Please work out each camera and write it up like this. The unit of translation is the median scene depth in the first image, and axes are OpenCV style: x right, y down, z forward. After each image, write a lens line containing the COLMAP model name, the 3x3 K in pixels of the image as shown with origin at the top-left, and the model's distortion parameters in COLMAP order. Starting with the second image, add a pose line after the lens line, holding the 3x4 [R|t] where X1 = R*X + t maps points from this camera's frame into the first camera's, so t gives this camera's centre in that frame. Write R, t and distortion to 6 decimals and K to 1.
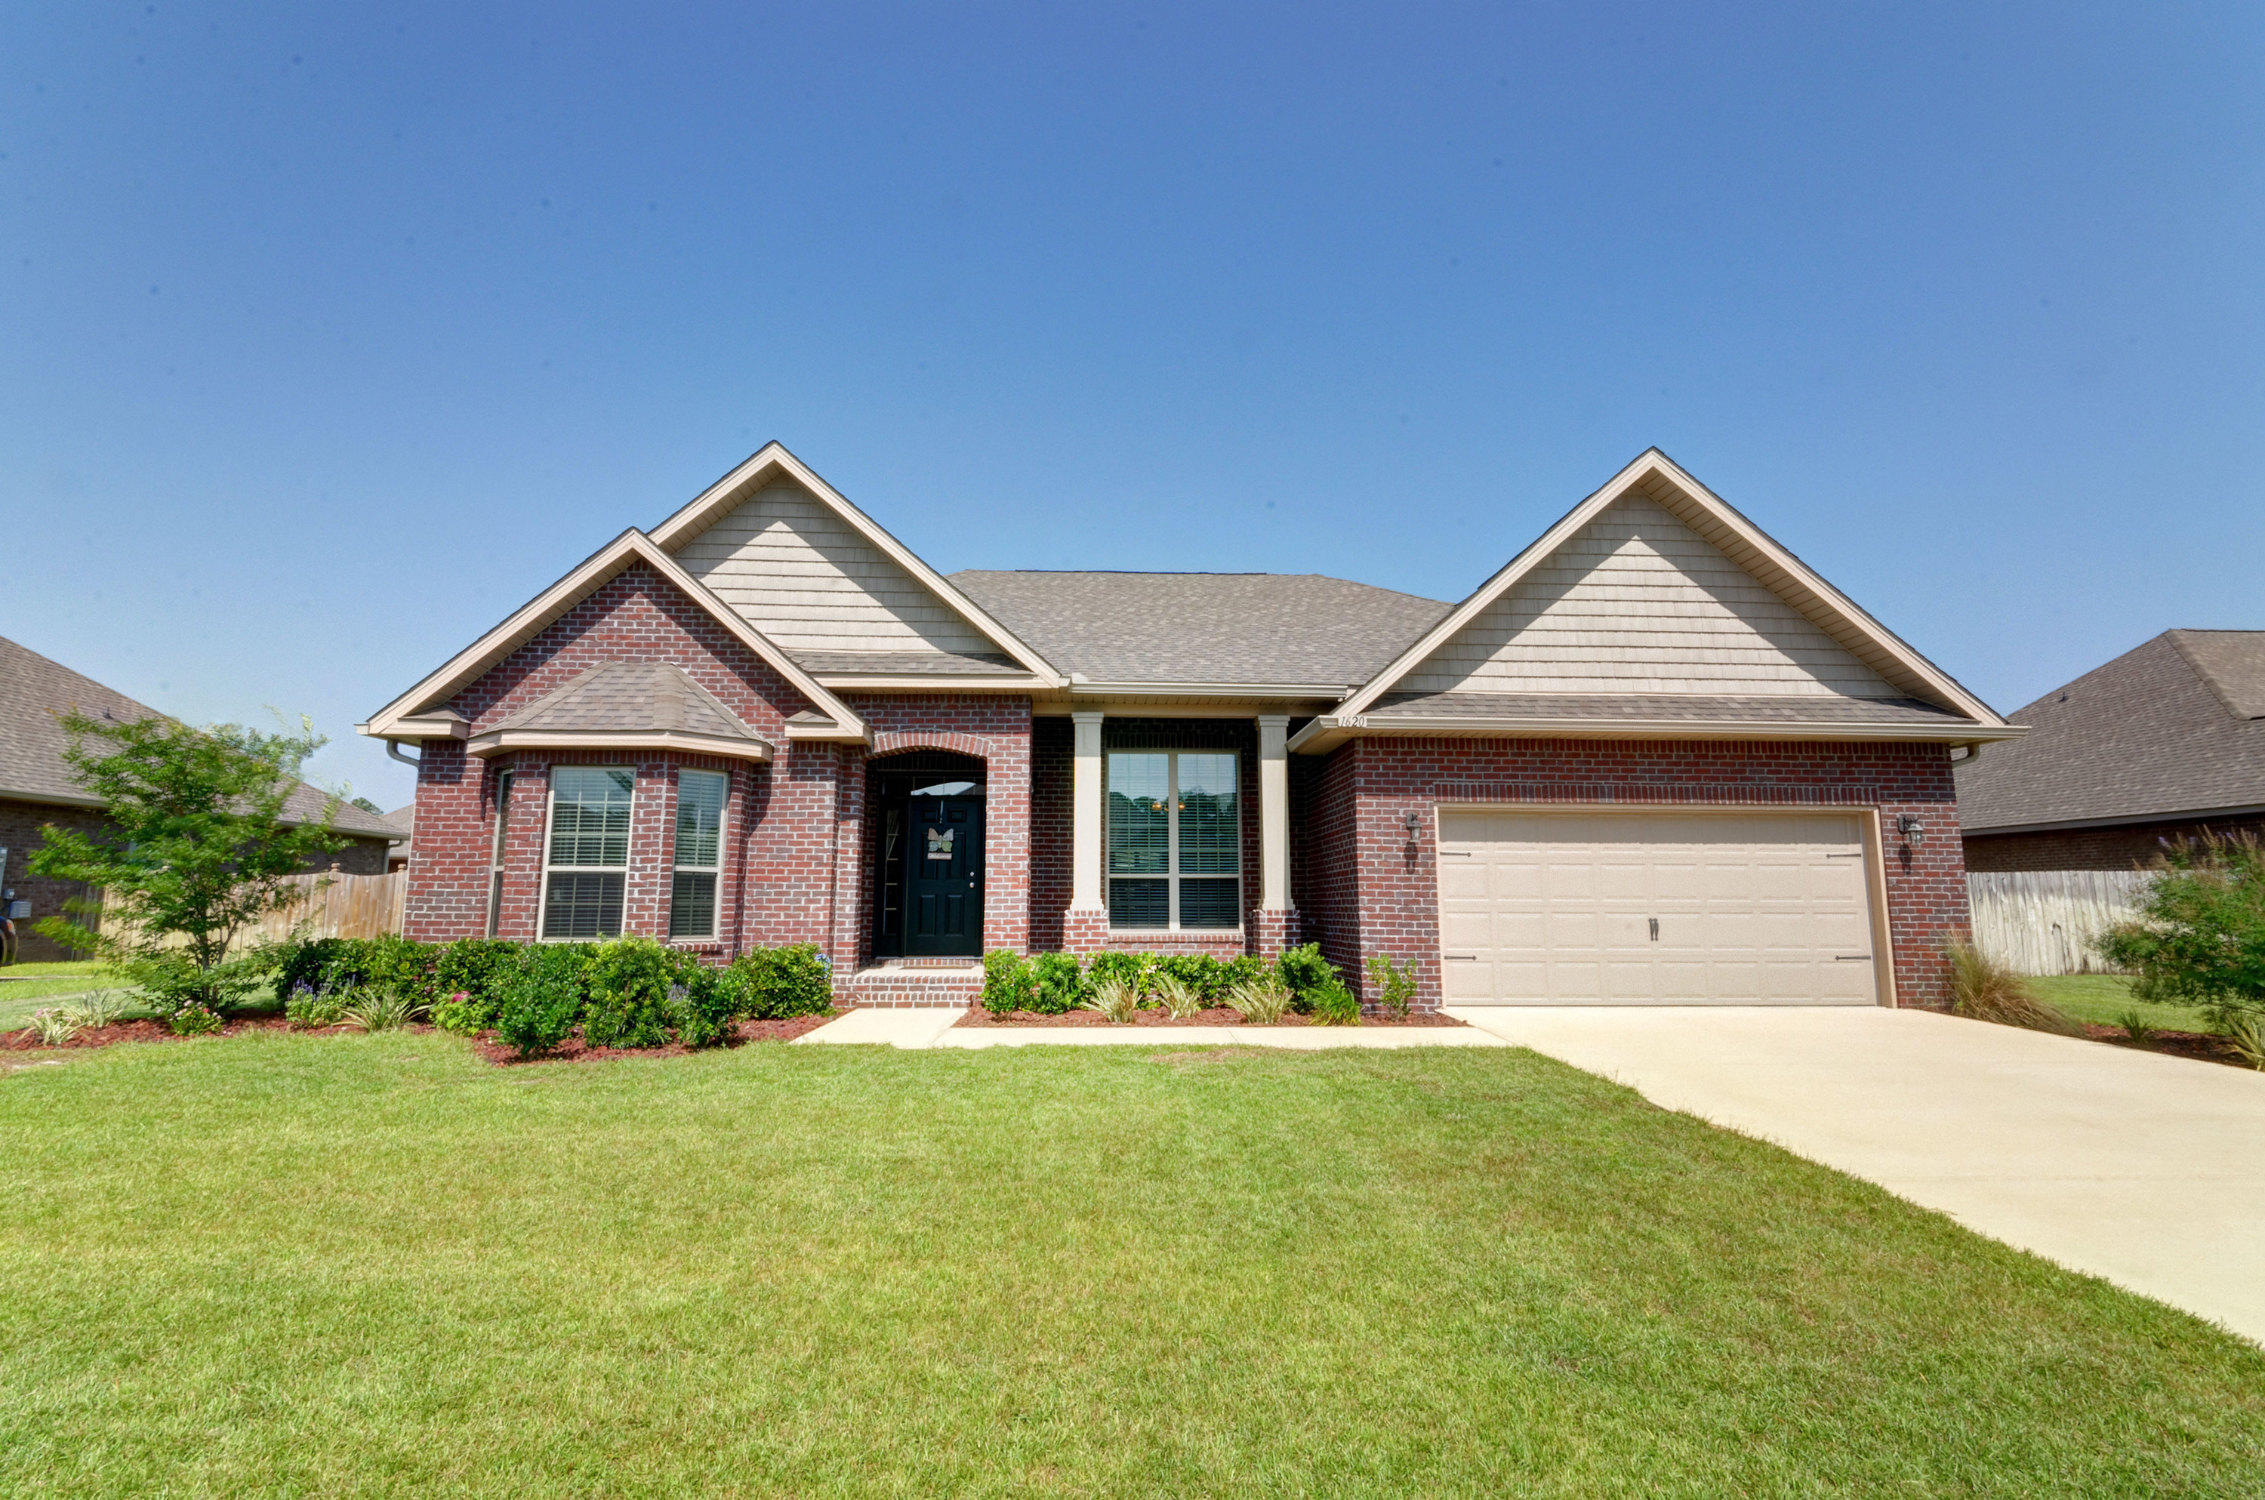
lens RADIAL K [[1077.5, 0, 1132.5], [0, 1077.5, 745.0], [0, 0, 1]] dist [0.005034, -0.000097]
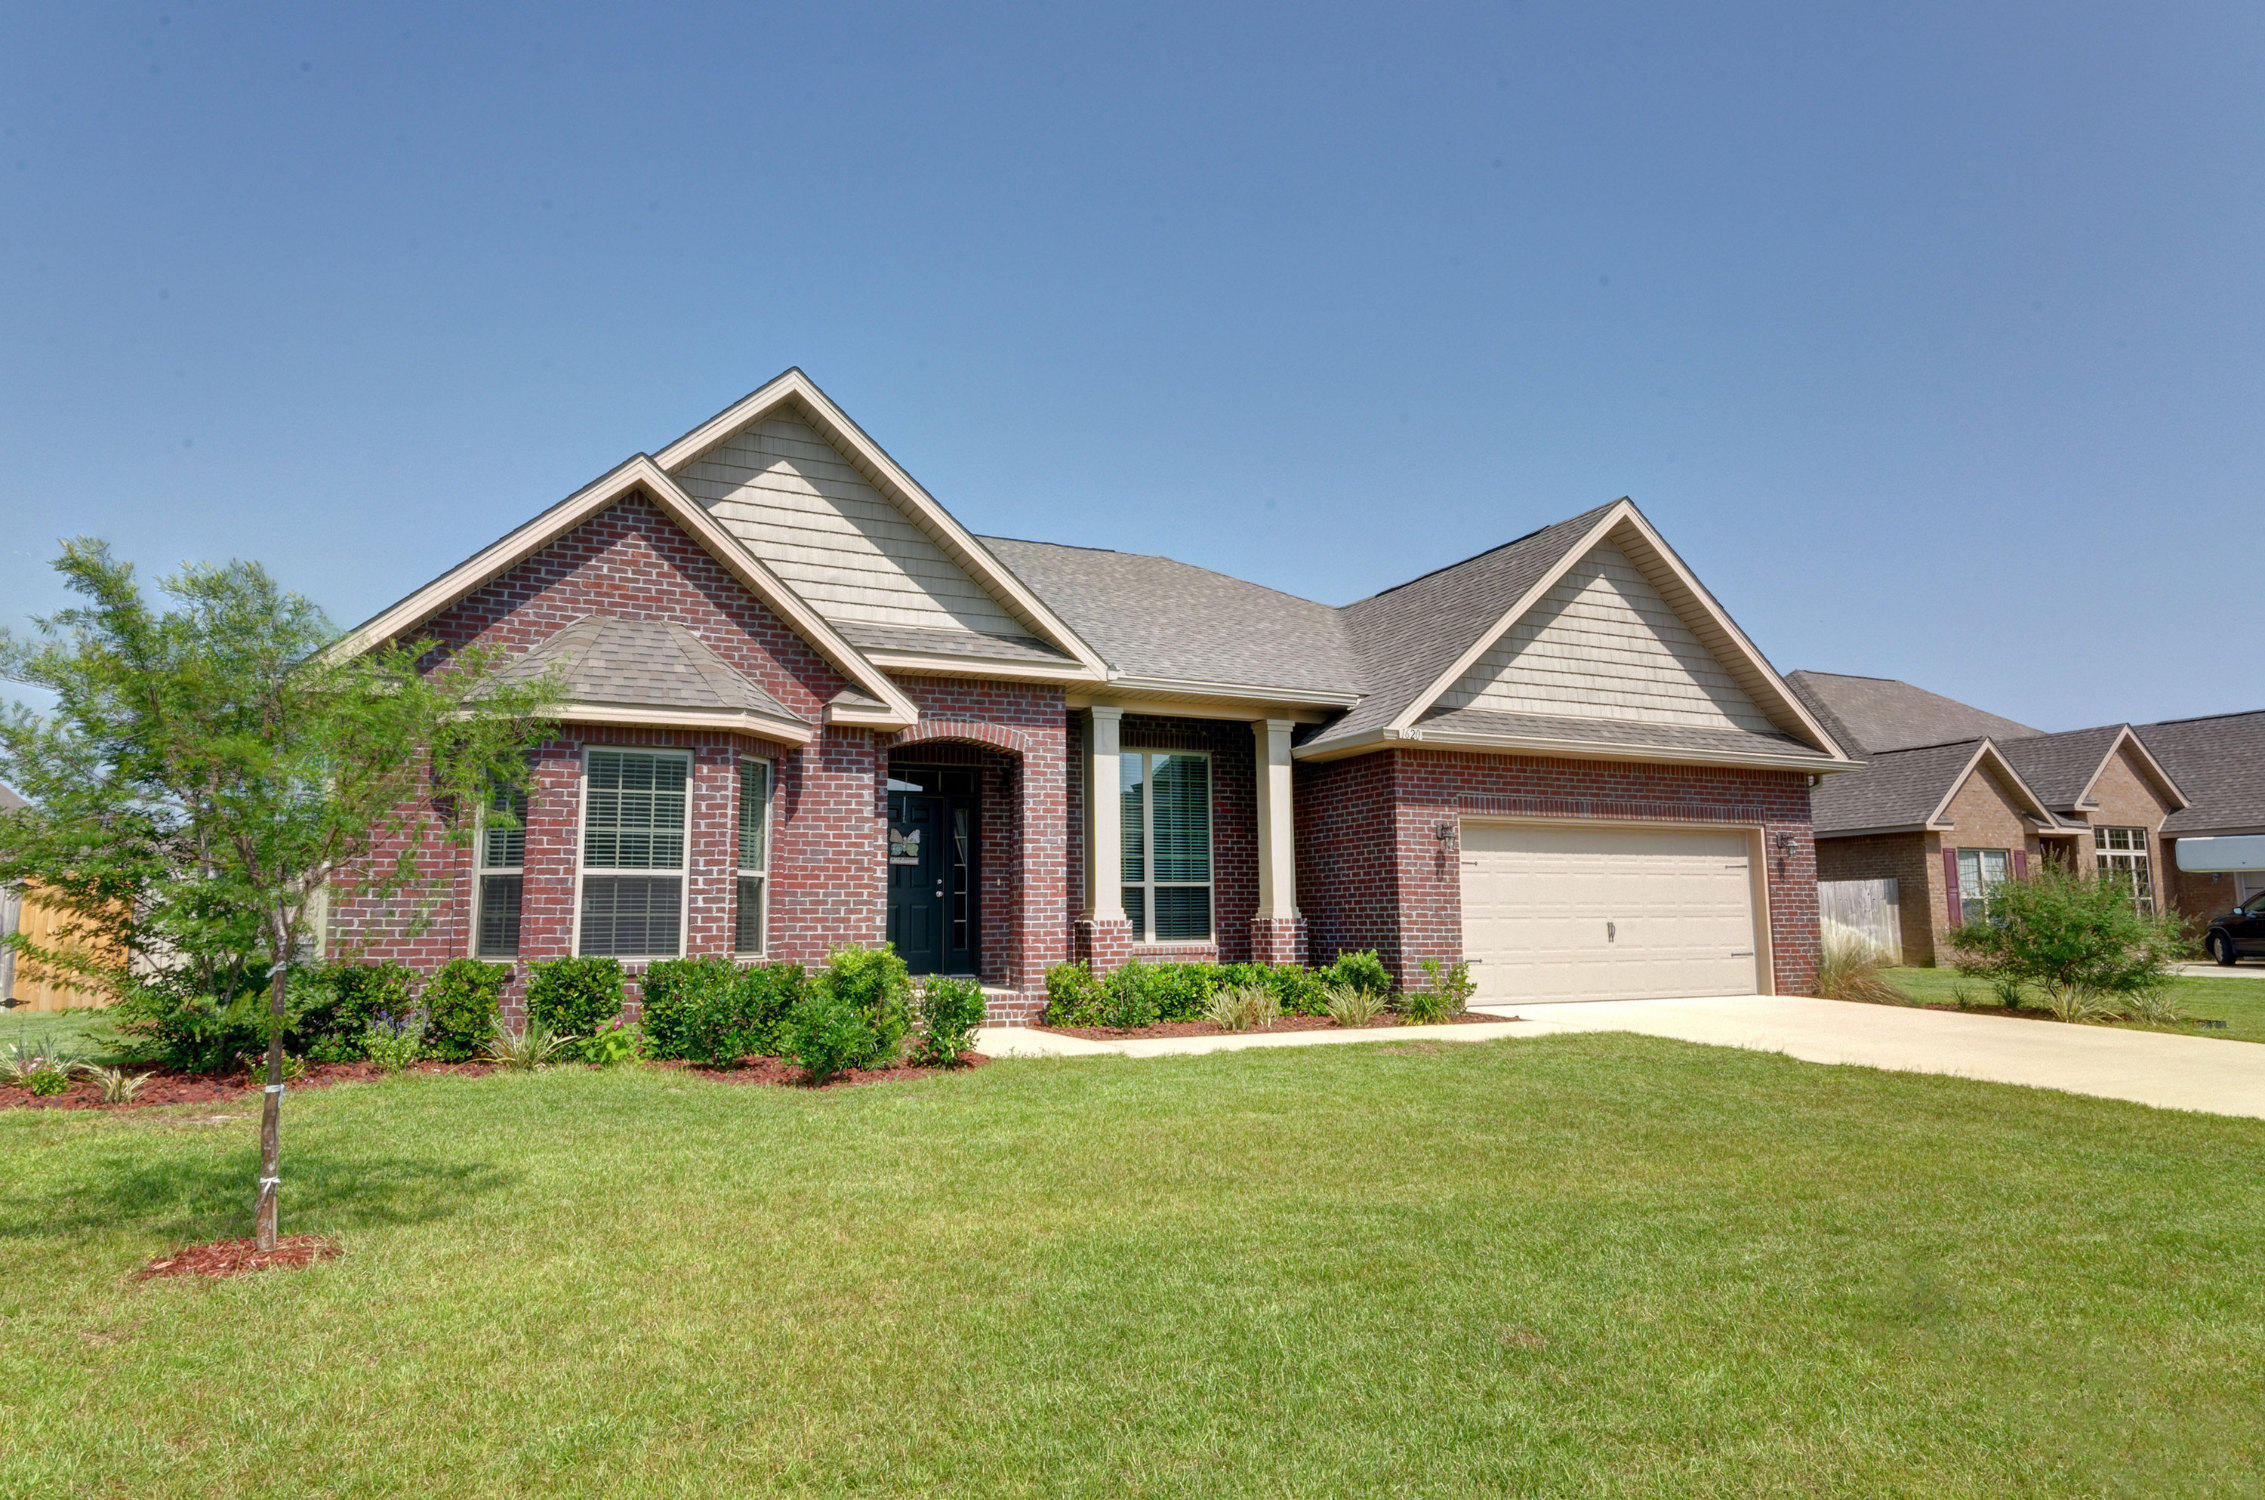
lens RADIAL K [[1335.6, 0, 1131.7], [0, 1335.6, 747.5], [0, 0, 1]] dist [0.003425, 0.000304]
pose [[0.922405, 0.041006, 0.384041, -0.499474], [-0.046627, 0.998898, 0.005331, -0.002963], [-0.383399, -0.022824, 0.923301, -0.074864]]
